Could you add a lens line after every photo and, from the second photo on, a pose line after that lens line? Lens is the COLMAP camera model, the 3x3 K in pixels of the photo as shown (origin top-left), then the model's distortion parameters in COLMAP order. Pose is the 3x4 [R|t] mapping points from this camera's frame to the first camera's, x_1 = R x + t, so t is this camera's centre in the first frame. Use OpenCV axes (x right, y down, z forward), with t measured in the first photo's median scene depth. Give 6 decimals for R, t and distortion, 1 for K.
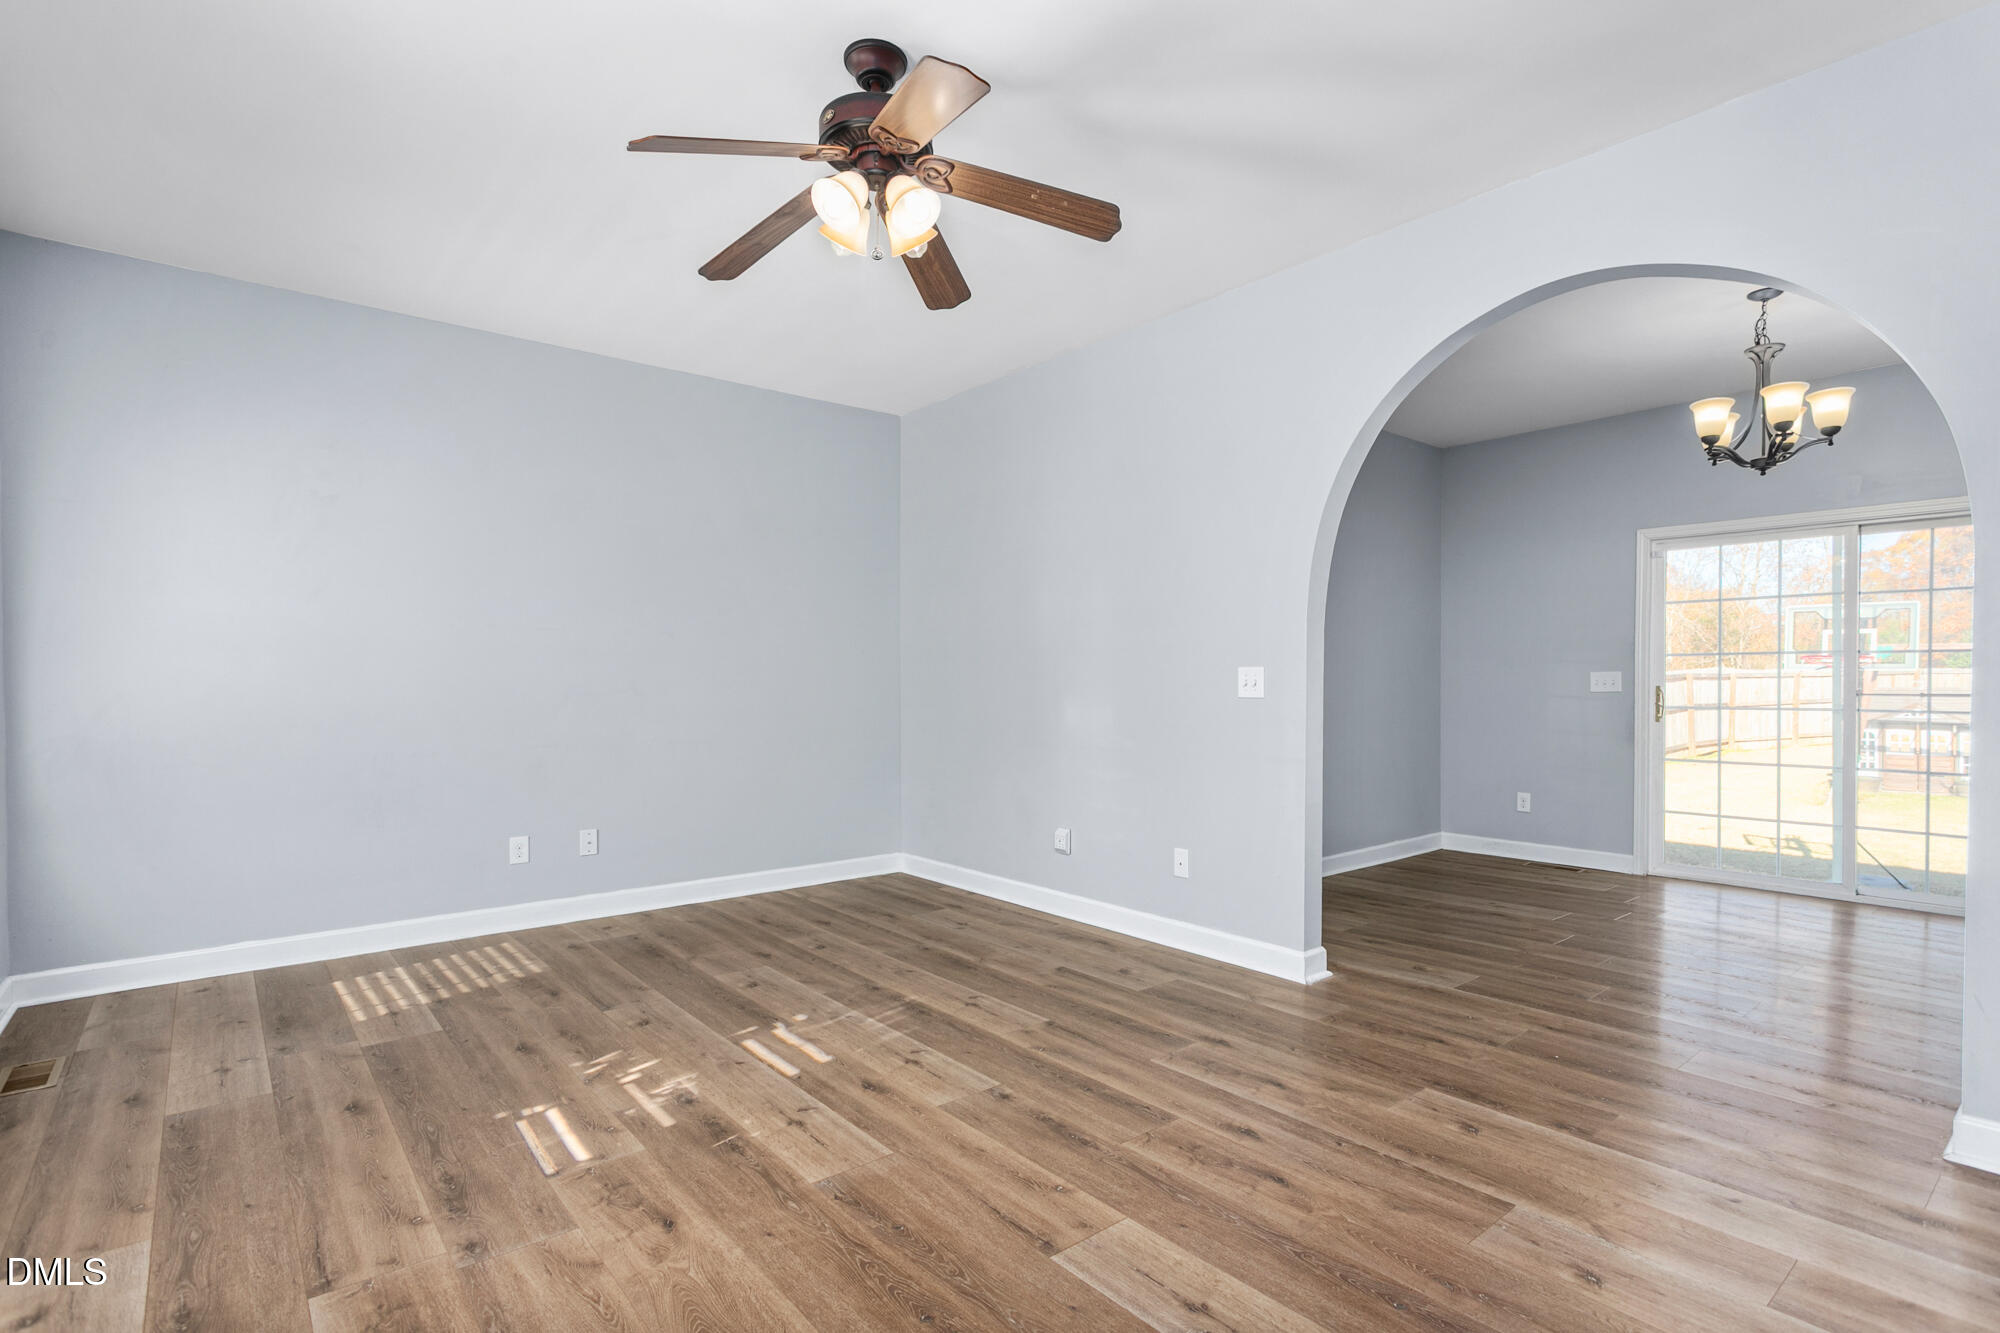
lens RADIAL K [[963.9, 0, 997.3], [0, 963.9, 675.9], [0, 0, 1]] dist [0.002798, 0.001933]
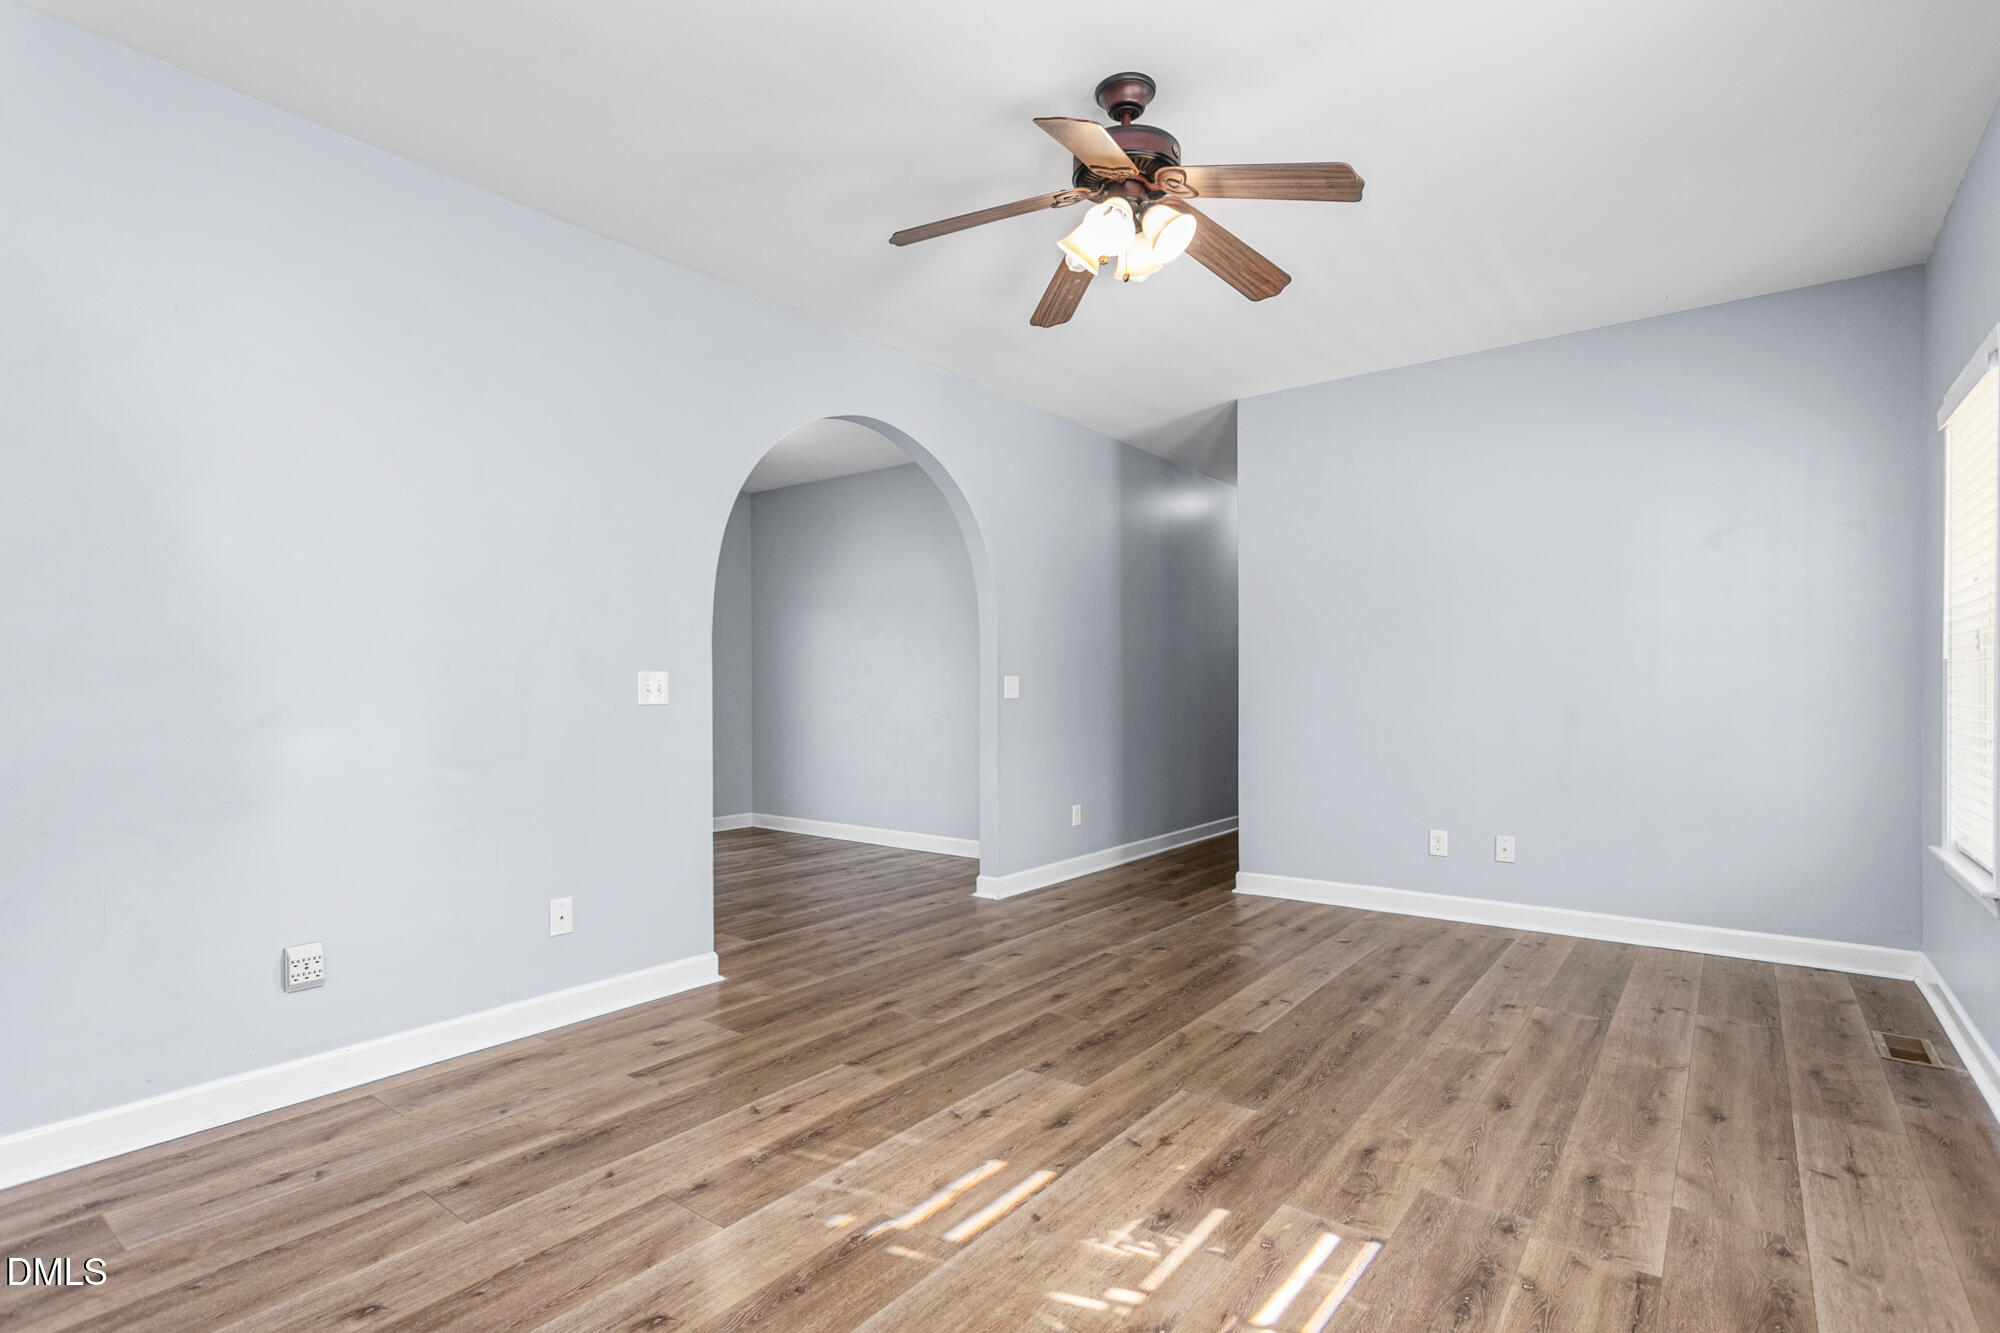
lens RADIAL K [[963.9, 0, 1027.1], [0, 963.9, 693.1], [0, 0, 1]] dist [0.002798, 0.001933]
pose [[-0.244228, -0.003449, 0.969712, -1.035663], [-0.003309, 0.999991, 0.002724, 0.012443], [-0.969712, -0.002544, -0.244237, 1.279755]]
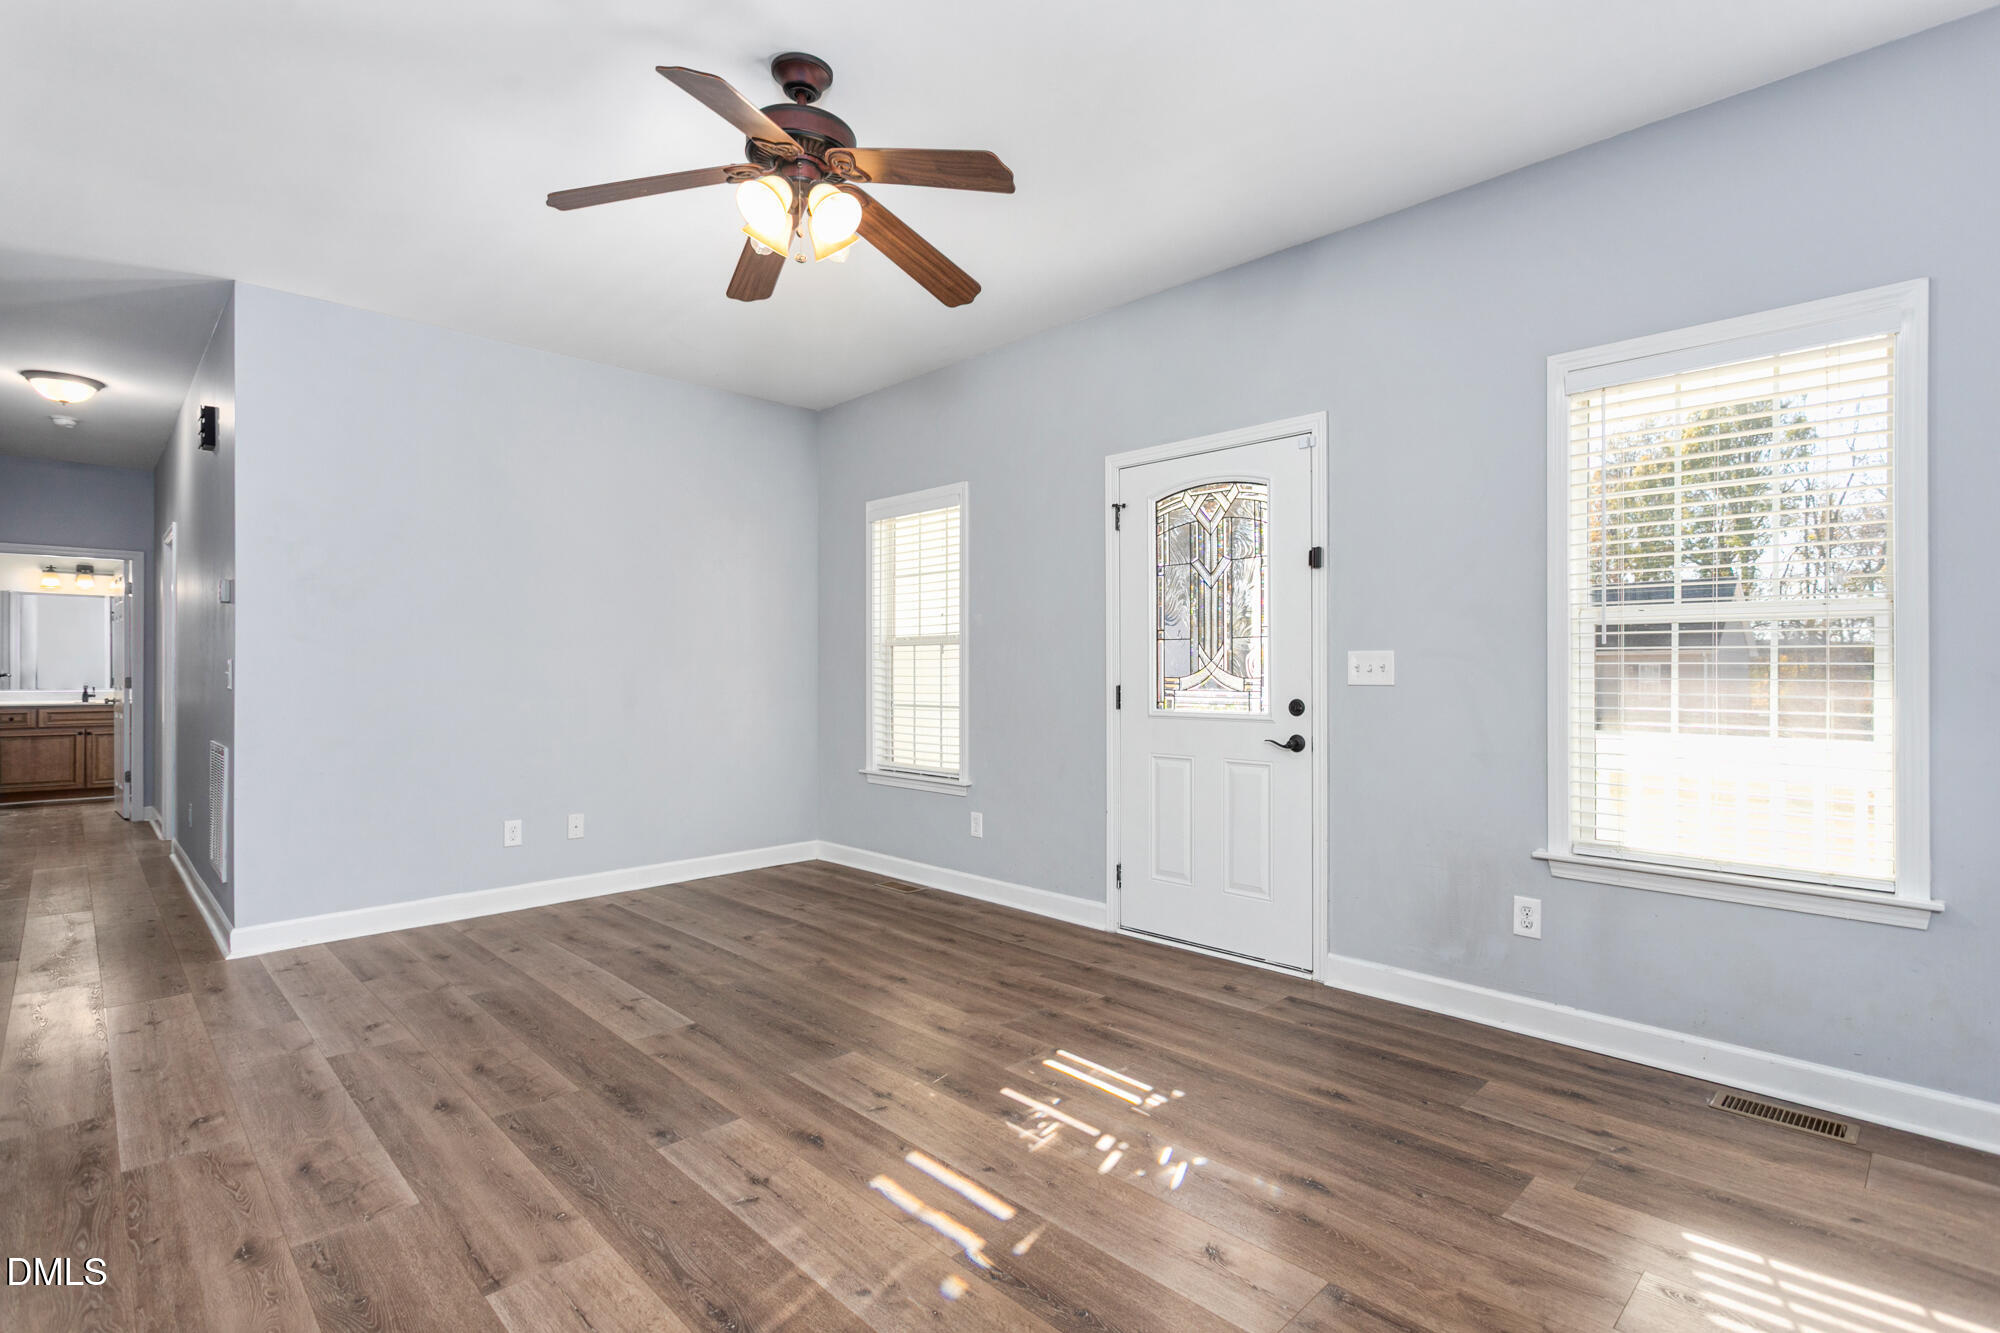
lens RADIAL K [[942.1, 0, 1002.9], [0, 942.1, 678.4], [0, 0, 1]] dist [-0.003013, 0.002448]
pose [[-0.995220, 0.003728, -0.097588, -0.223397], [0.003845, 0.999992, -0.001015, 0.014351], [0.097584, -0.001386, -0.995226, 1.890256]]
